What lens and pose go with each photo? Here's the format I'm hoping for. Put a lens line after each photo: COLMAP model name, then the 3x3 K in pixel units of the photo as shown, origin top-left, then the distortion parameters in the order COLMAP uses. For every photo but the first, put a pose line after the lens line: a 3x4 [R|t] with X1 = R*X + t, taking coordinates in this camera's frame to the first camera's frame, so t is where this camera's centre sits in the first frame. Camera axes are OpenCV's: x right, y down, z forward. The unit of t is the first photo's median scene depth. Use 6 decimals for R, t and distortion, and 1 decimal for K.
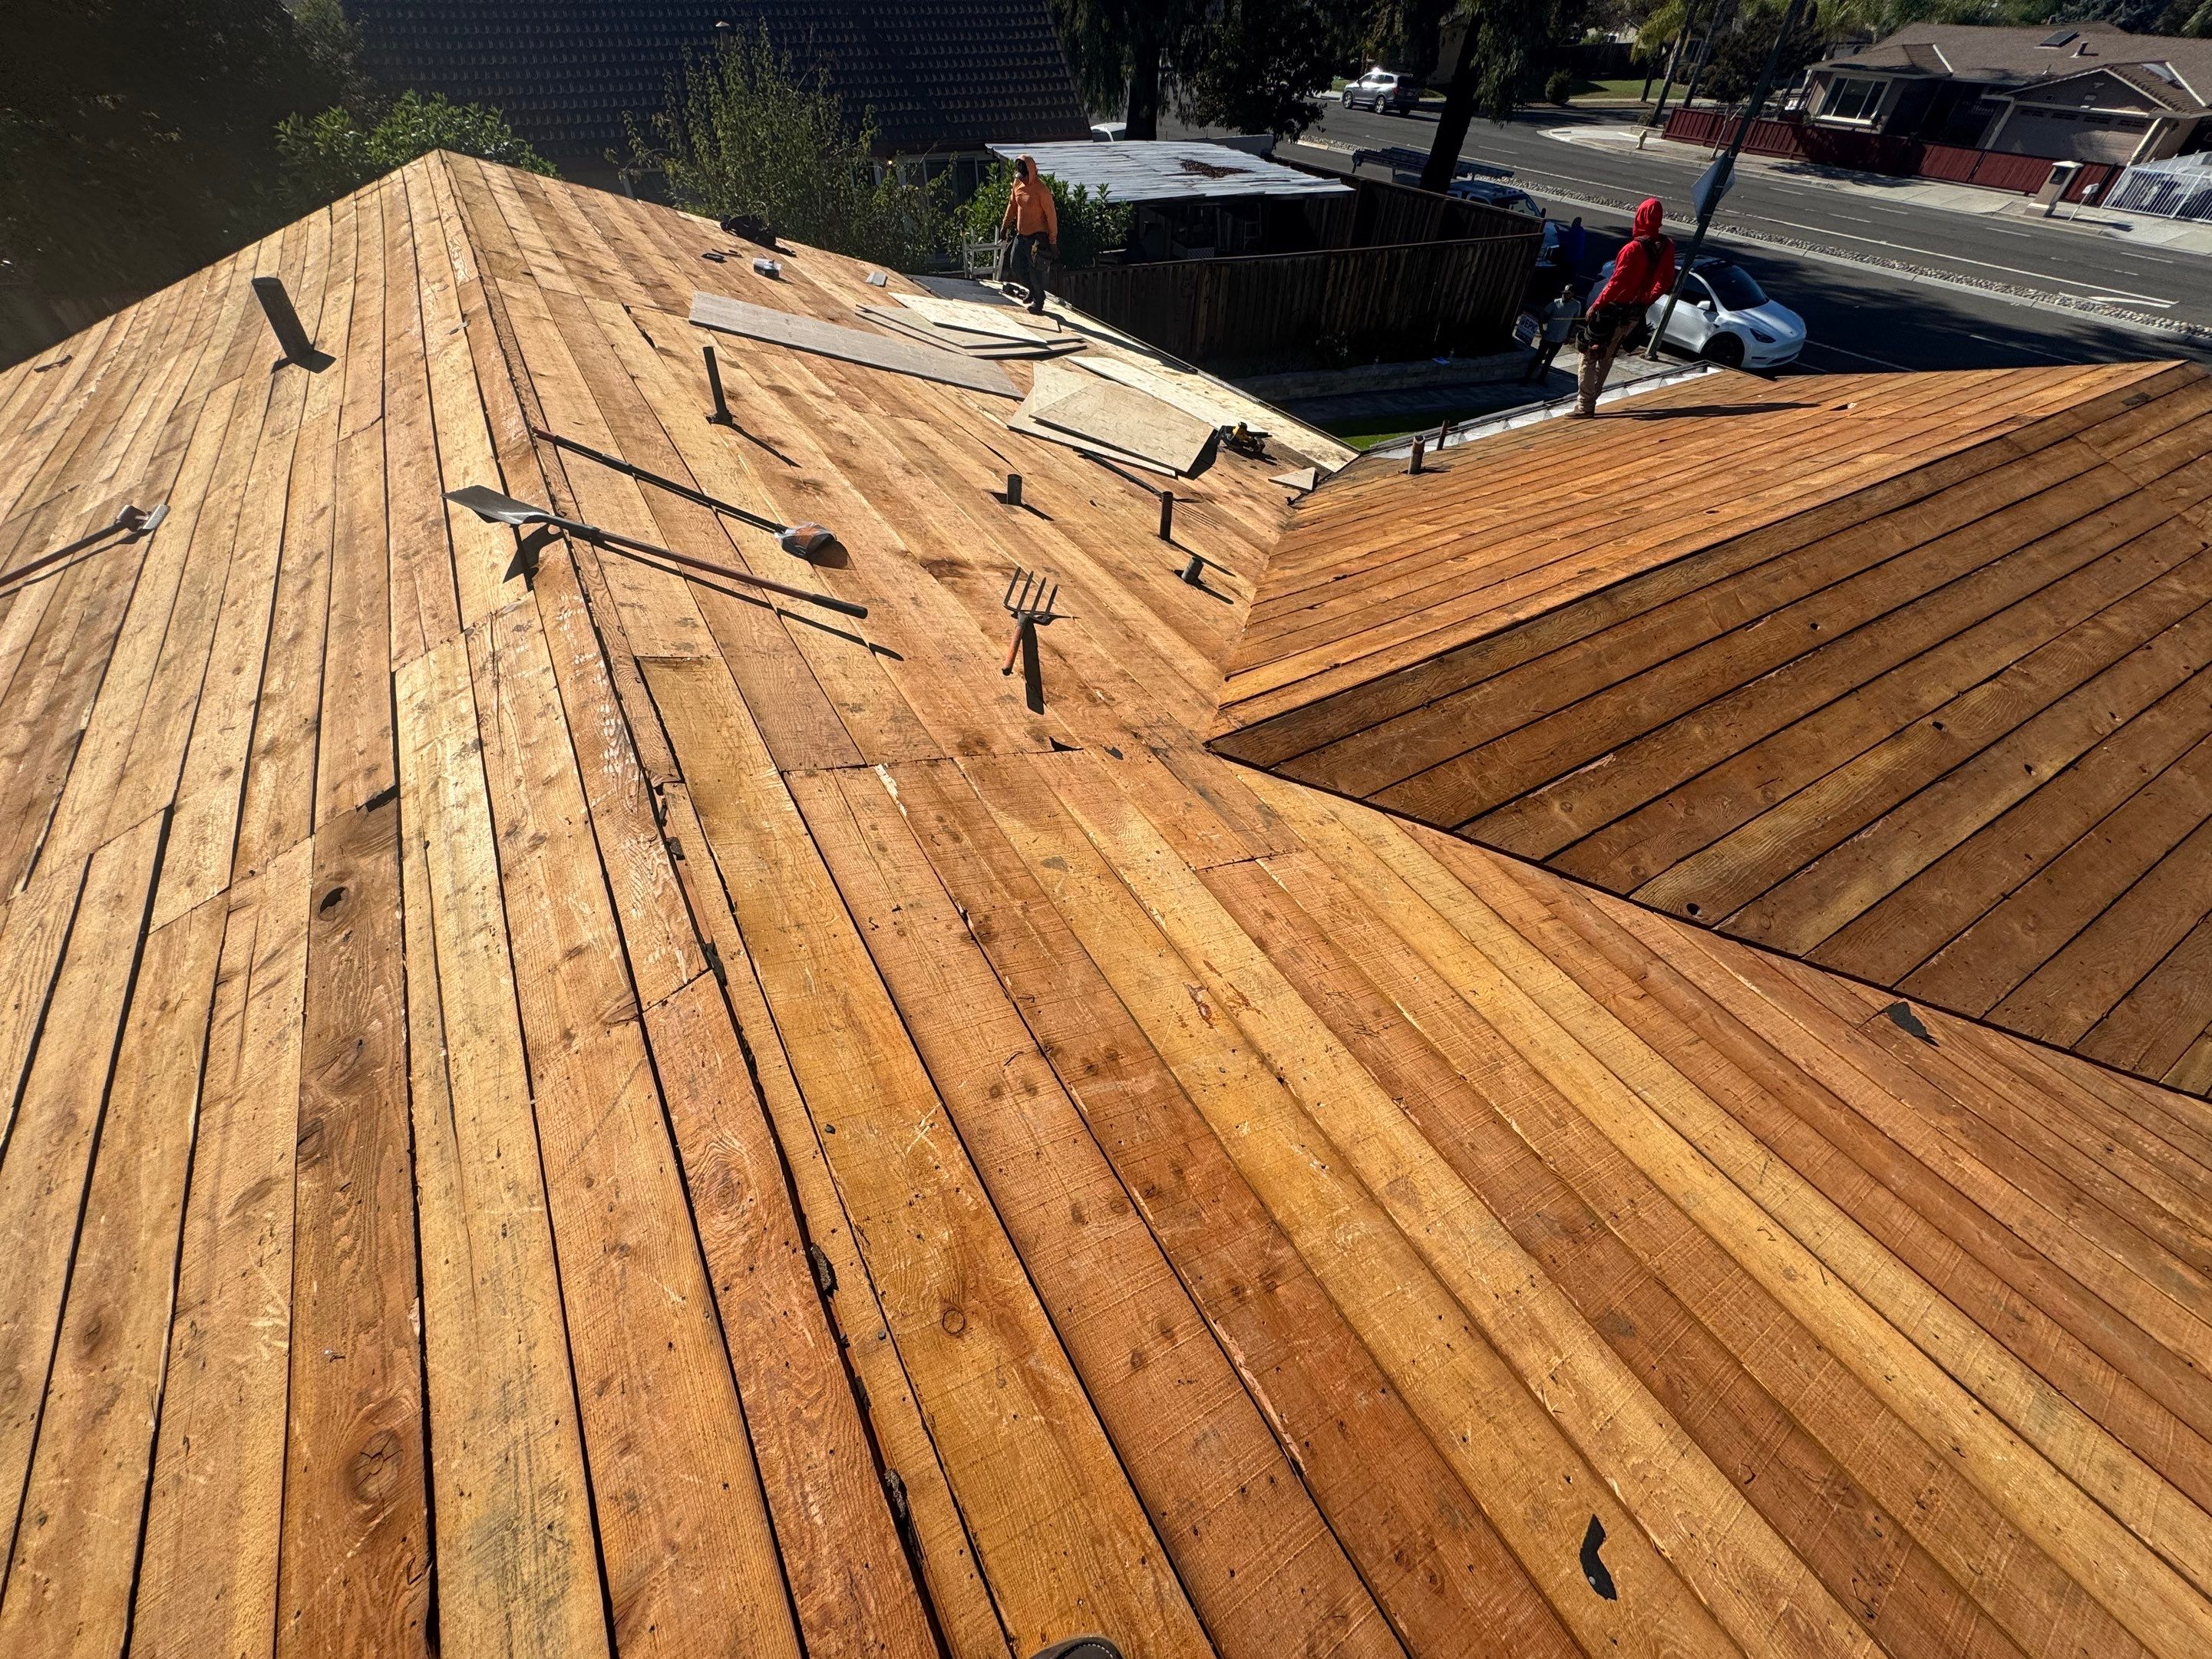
lens RADIAL K [[890.4, 0, 1110.8], [0, 890.4, 821.2], [0, 0, 1]] dist [-0.001721, 0.000127]
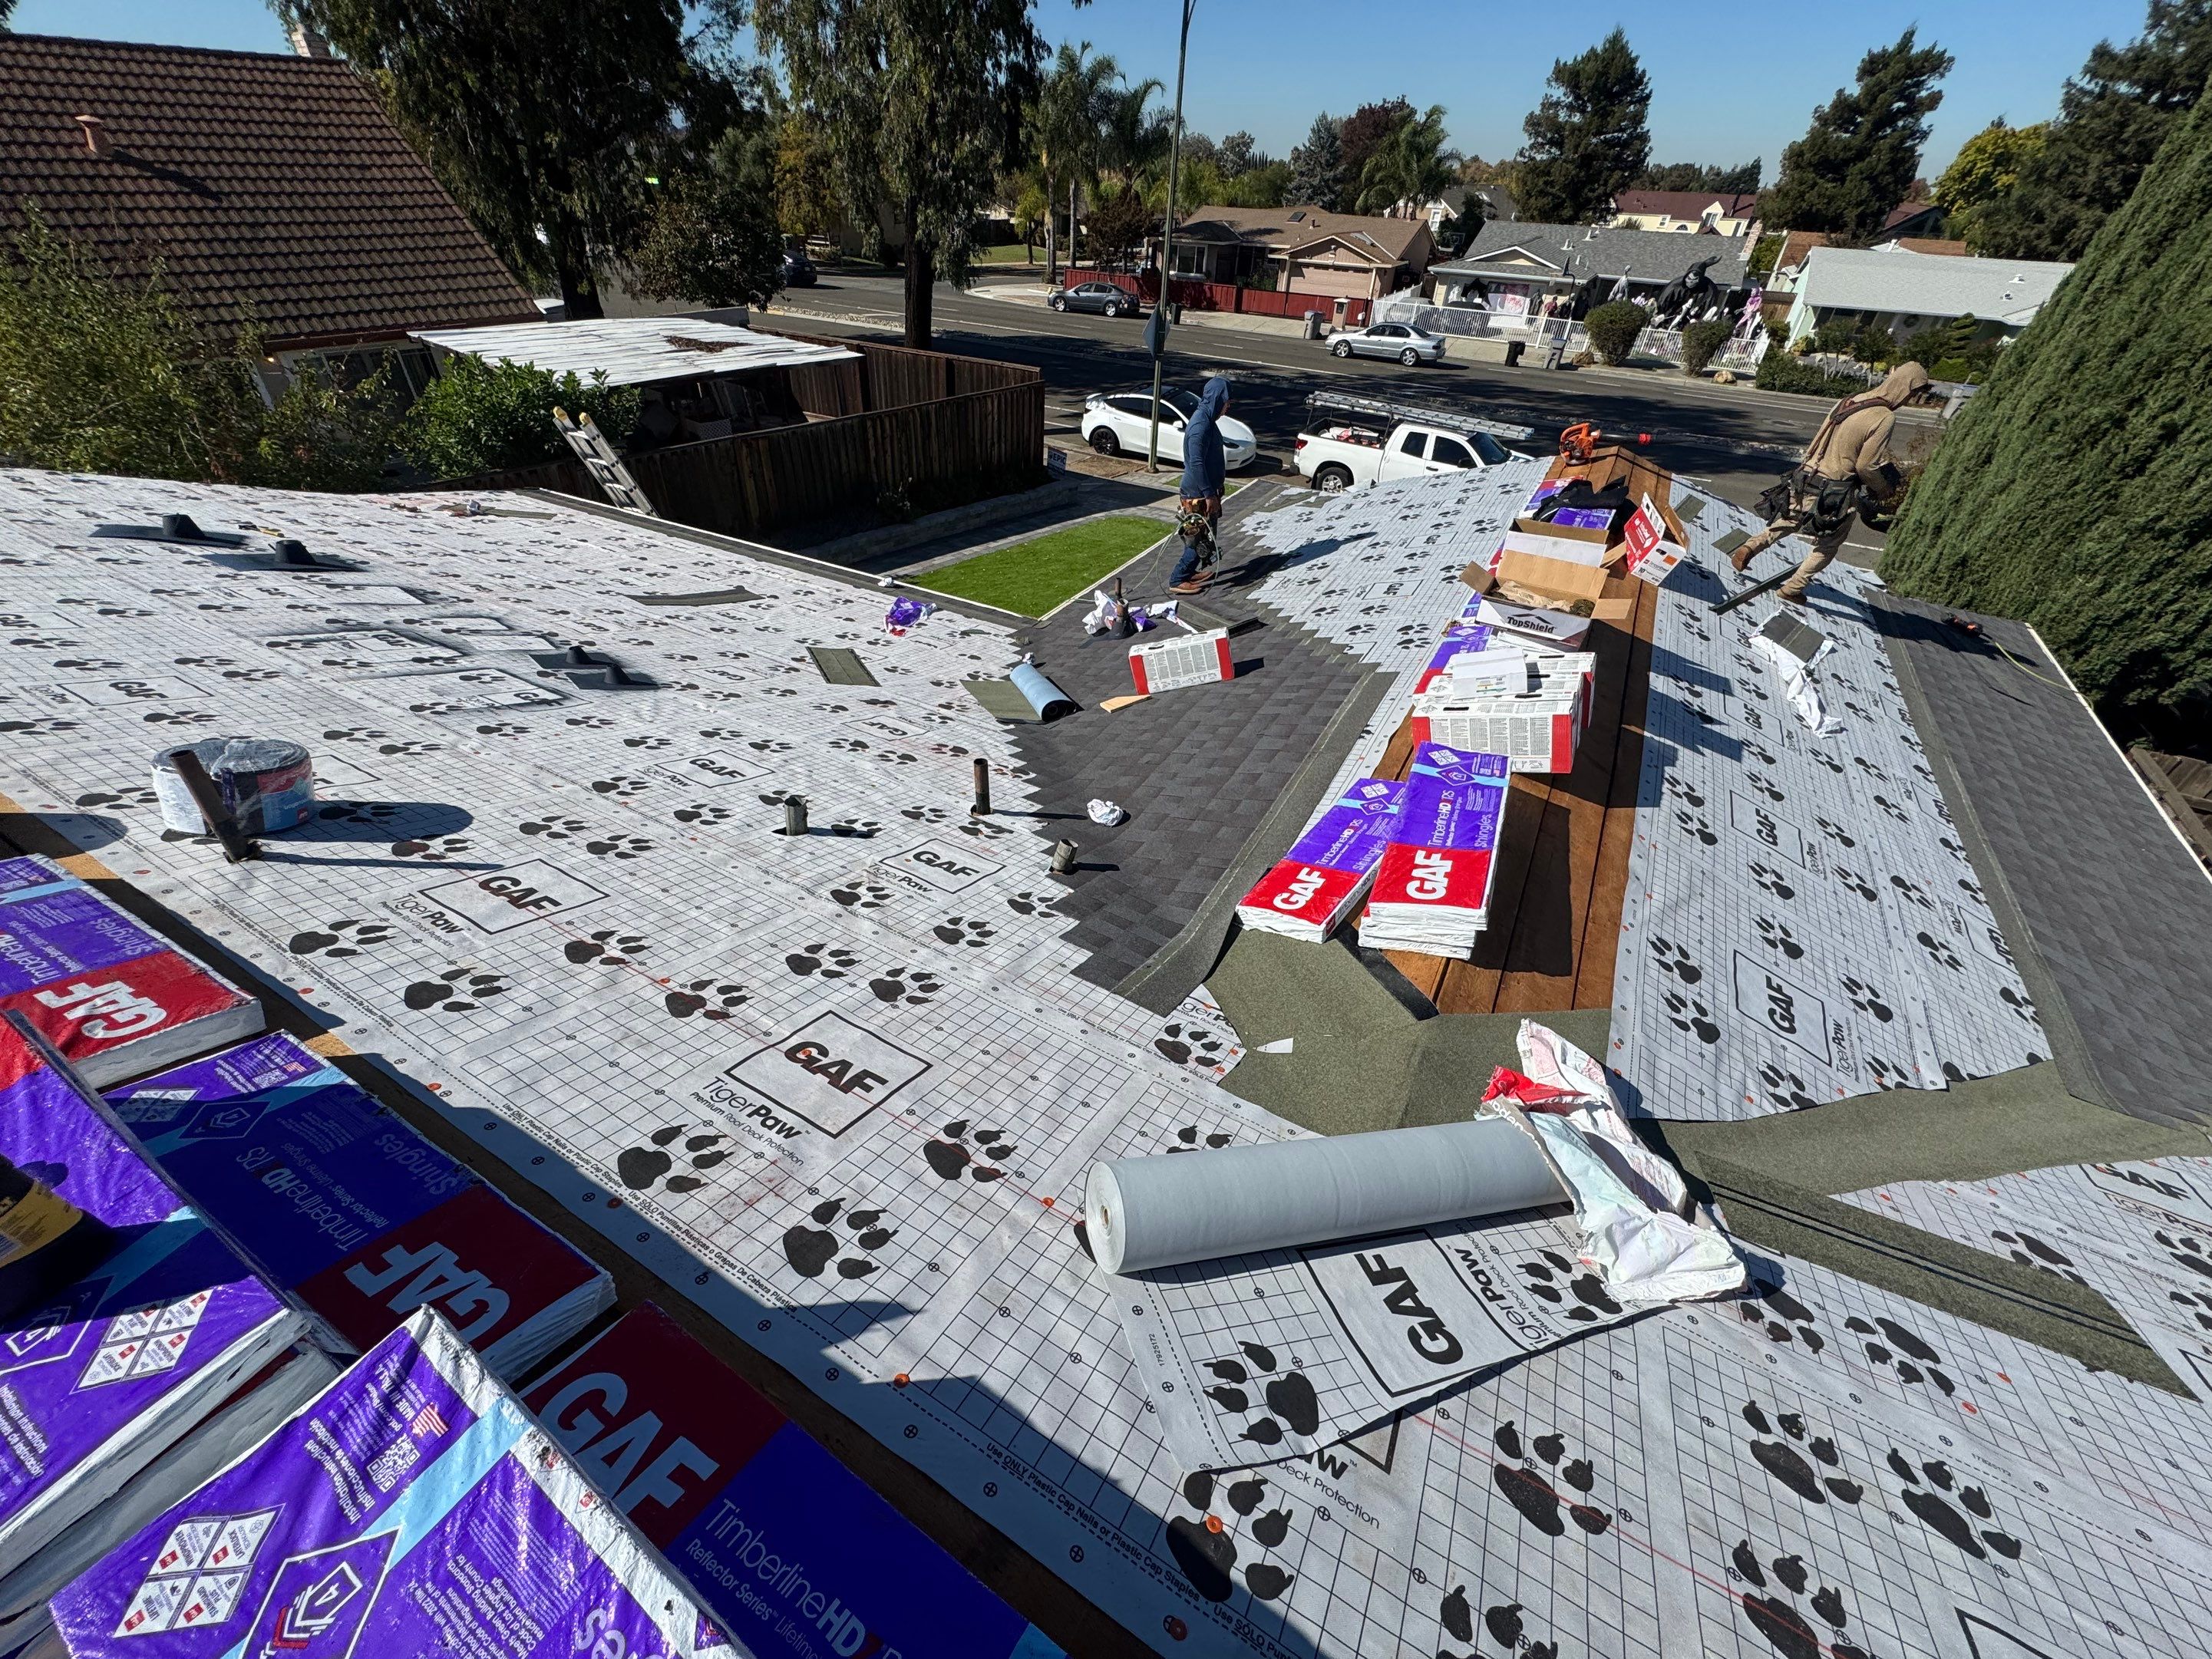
lens RADIAL K [[890.4, 0, 1108.5], [0, 890.4, 821.2], [0, 0, 1]] dist [-0.001721, 0.000127]
pose [[0.864791, -0.282957, 0.414816, -0.044621], [0.332231, 0.941864, -0.050151, -0.061465], [-0.376510, 0.181185, 0.908522, 0.067650]]
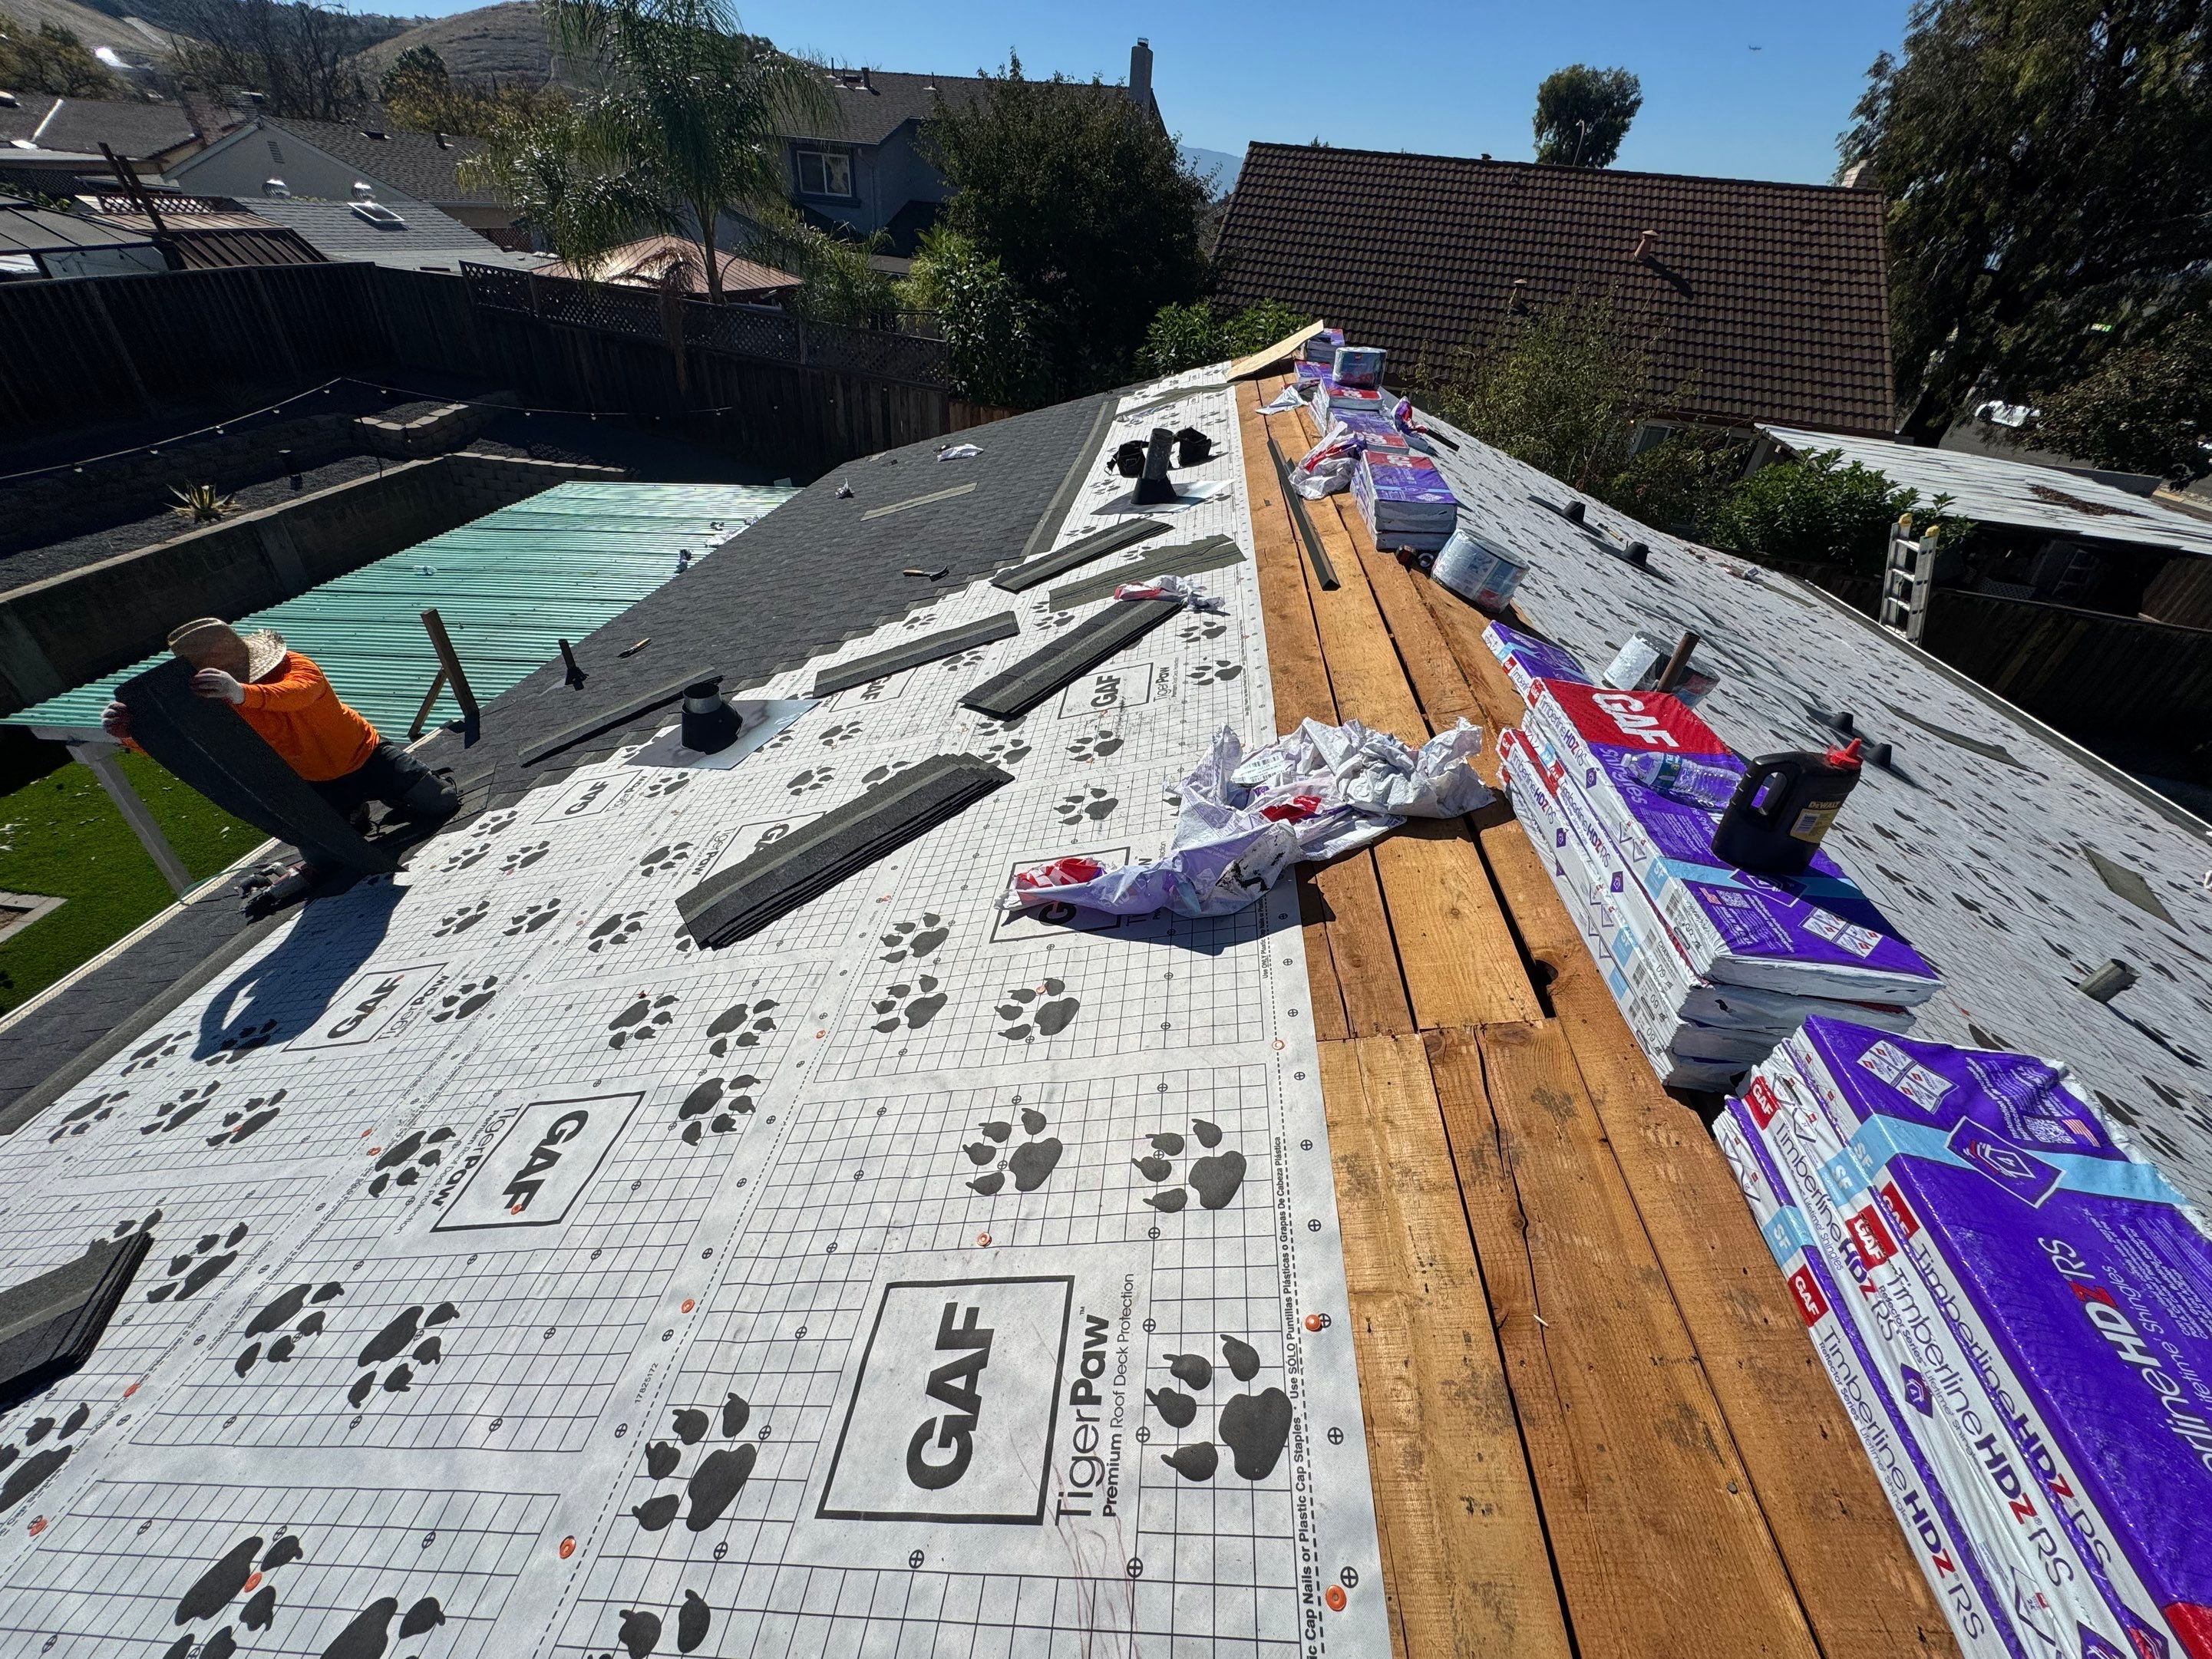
lens RADIAL K [[890.4, 0, 1101.9], [0, 890.4, 822.4], [0, 0, 1]] dist [-0.001721, 0.000127]
pose [[0.802140, 0.382177, -0.458816, -0.099052], [-0.461735, 0.884192, -0.070744, -0.028950], [0.378645, 0.268598, 0.885711, 0.051716]]
